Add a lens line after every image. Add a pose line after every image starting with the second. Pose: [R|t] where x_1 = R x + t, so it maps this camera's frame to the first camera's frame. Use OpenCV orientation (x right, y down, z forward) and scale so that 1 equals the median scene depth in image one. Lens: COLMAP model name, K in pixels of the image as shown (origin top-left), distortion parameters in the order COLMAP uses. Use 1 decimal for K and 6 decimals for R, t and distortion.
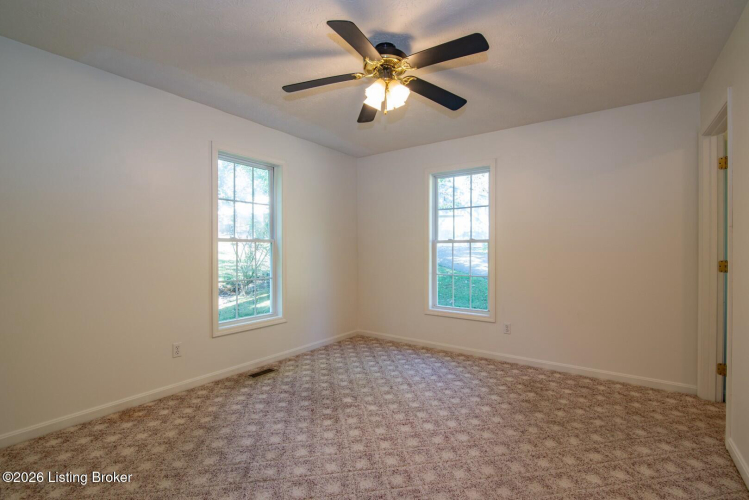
lens RADIAL K [[348.0, 0, 377.9], [0, 348.0, 251.3], [0, 0, 1]] dist [0.001015, 0.000922]
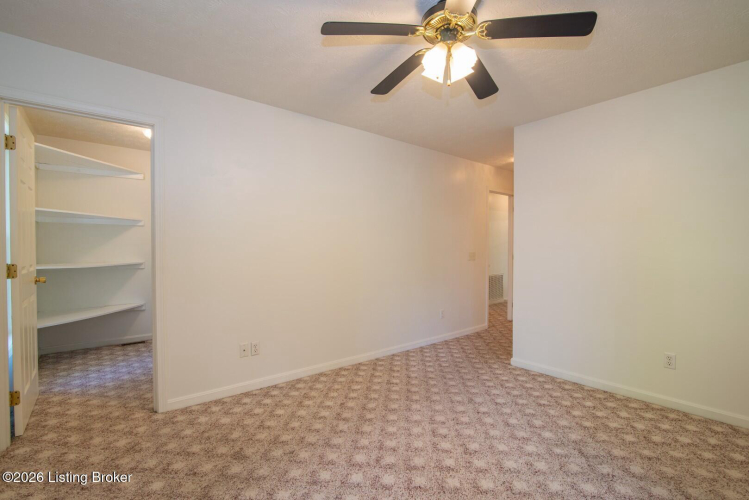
lens RADIAL K [[348.0, 0, 374.5], [0, 348.0, 250.5], [0, 0, 1]] dist [0.001015, 0.000922]
pose [[-0.963304, -0.005998, 0.268345, -0.032525], [-0.002668, 0.999915, 0.012773, -0.017467], [-0.268398, 0.011589, -0.963238, 1.937933]]
